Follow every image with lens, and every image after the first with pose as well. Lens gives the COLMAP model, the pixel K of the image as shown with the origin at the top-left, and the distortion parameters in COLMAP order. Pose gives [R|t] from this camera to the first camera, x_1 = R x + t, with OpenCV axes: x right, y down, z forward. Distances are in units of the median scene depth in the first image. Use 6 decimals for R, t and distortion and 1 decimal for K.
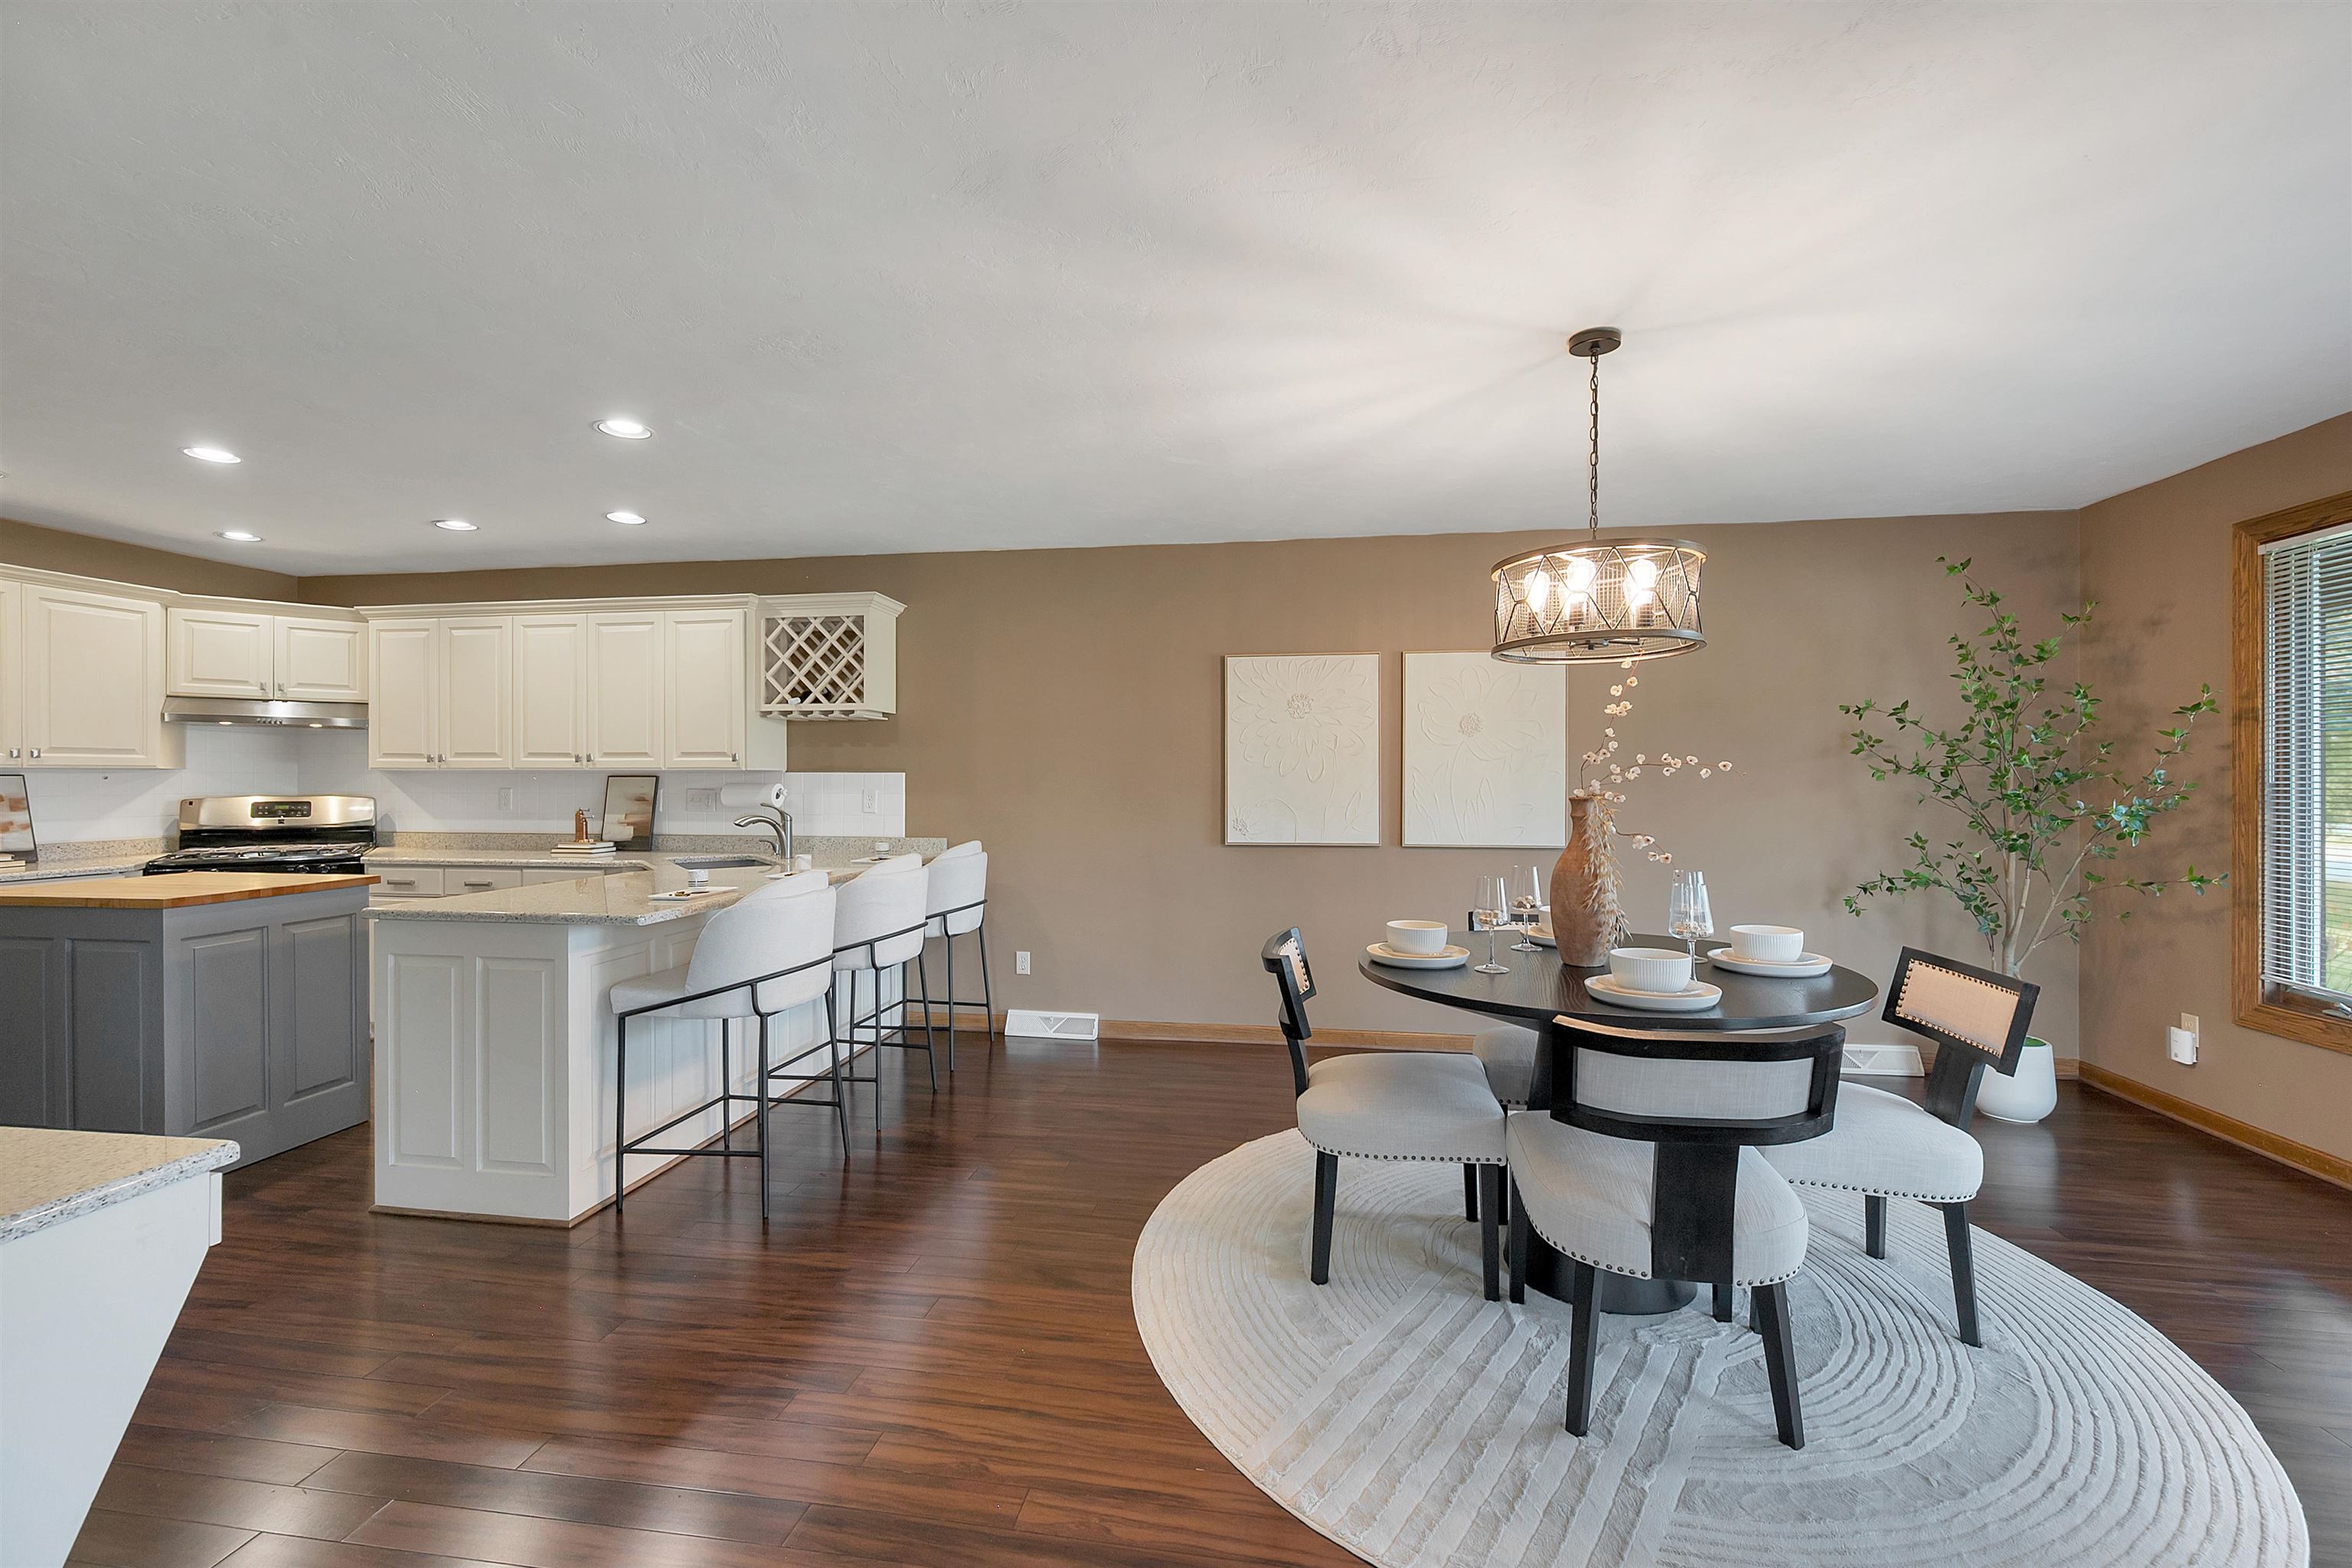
lens RADIAL K [[962.1, 0, 1188.1], [0, 962.1, 779.8], [0, 0, 1]] dist [0.000342, -0.000192]
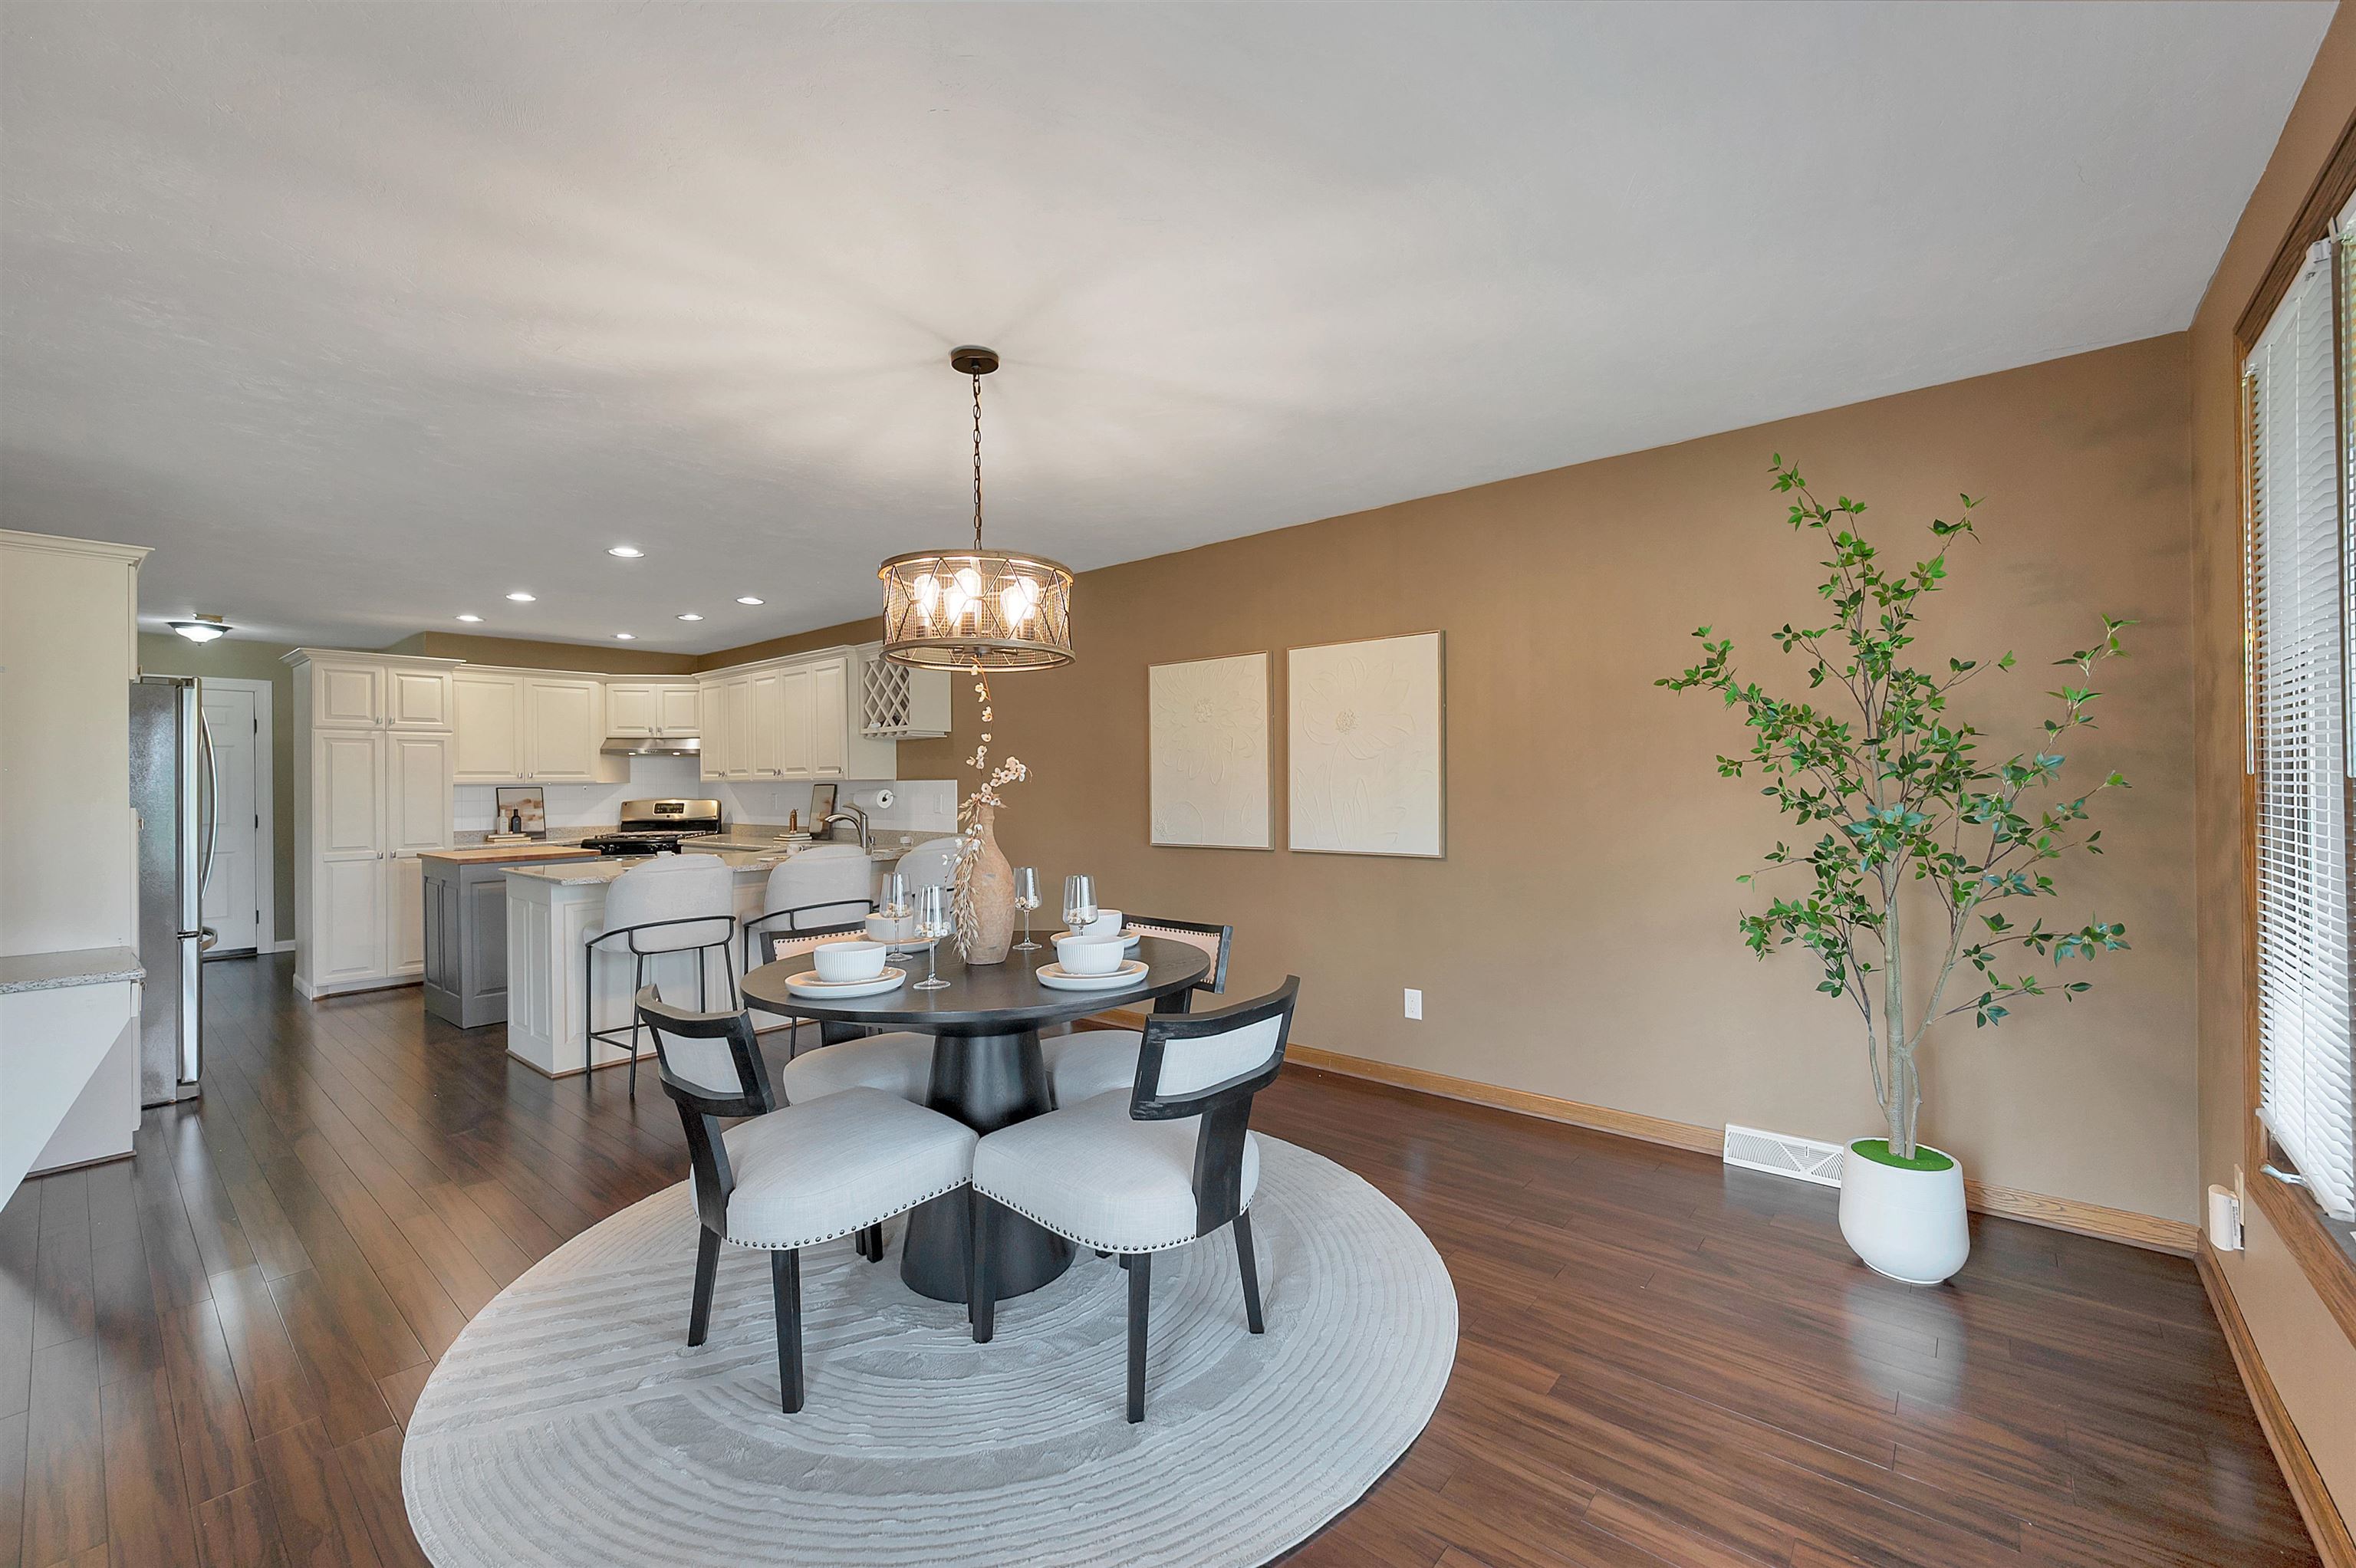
lens RADIAL K [[937.4, 0, 1178.0], [0, 937.4, 784.0], [0, 0, 1]] dist [0.000630, -0.000069]
pose [[0.859736, -0.009848, -0.510644, 0.583065], [0.010387, 0.999944, -0.001796, 0.002803], [0.510634, -0.003760, 0.859790, 0.130310]]
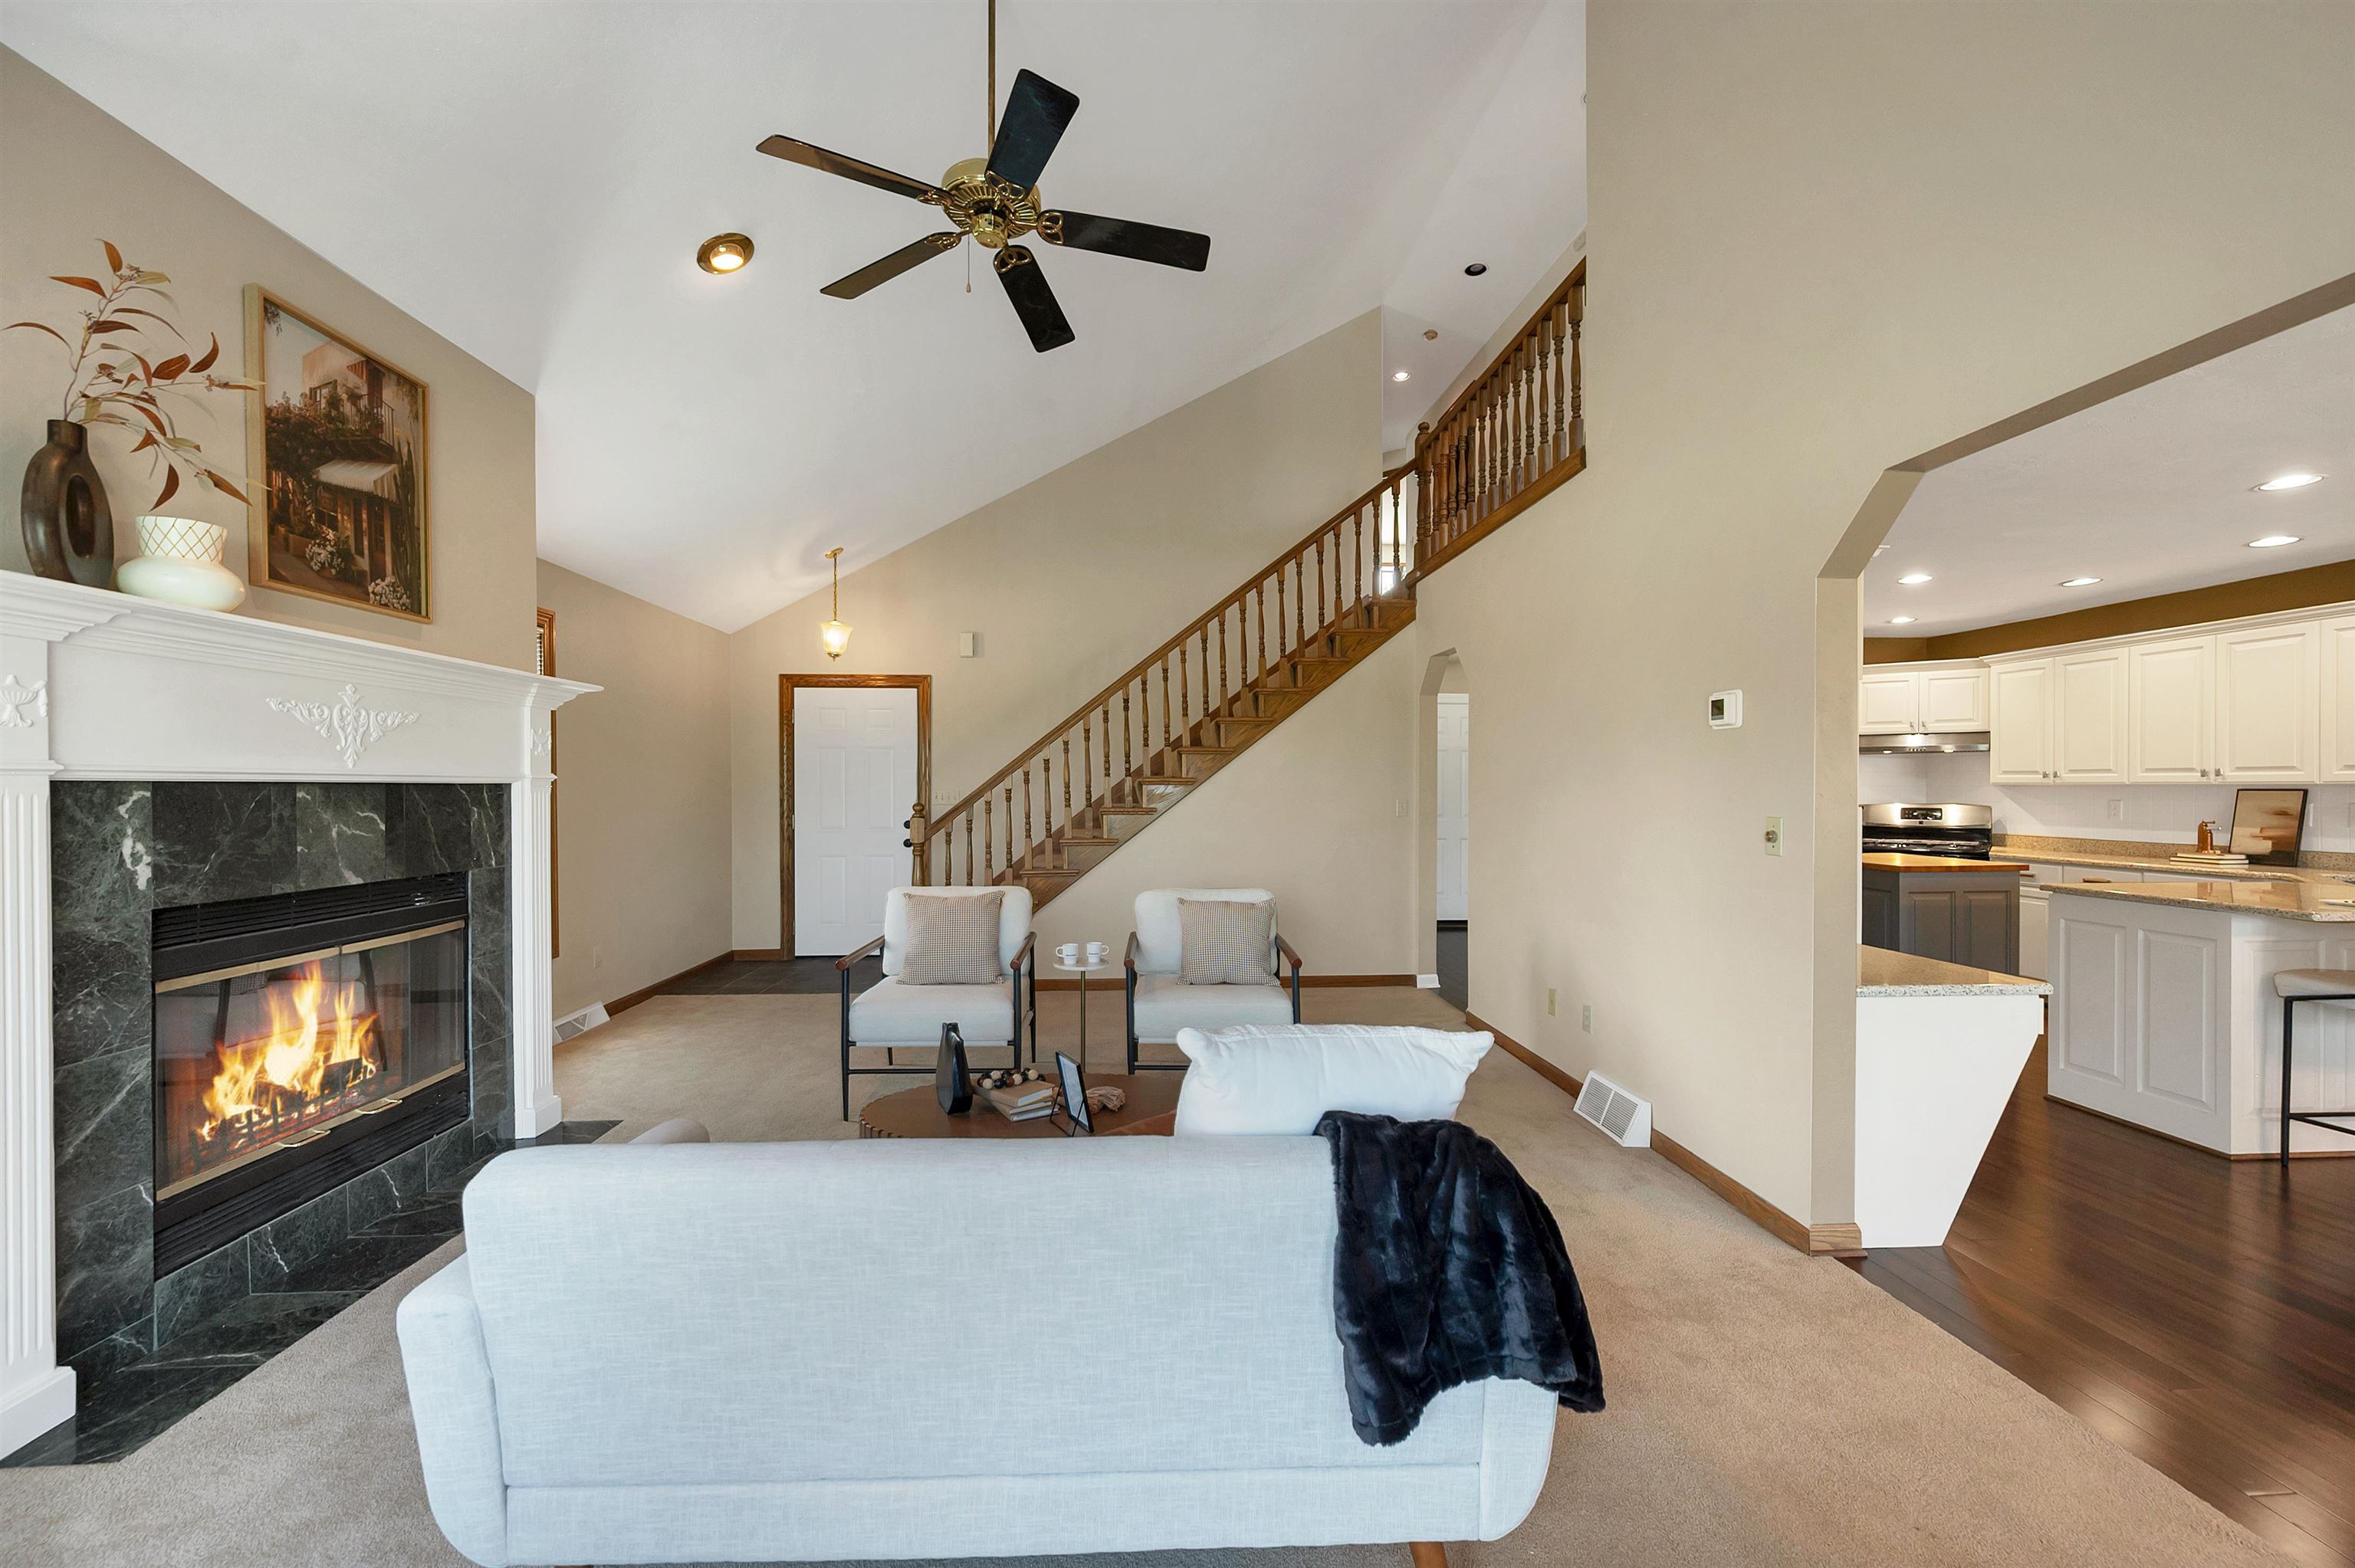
lens RADIAL K [[941.0, 0, 1176.7], [0, 941.0, 790.0], [0, 0, 1]] dist [0.000956, 0.000063]
pose [[0.212132, 0.003025, -0.977236, 0.142995], [-0.002671, 0.999993, 0.002515, -0.003265], [0.977237, 0.002077, 0.212139, -0.334169]]
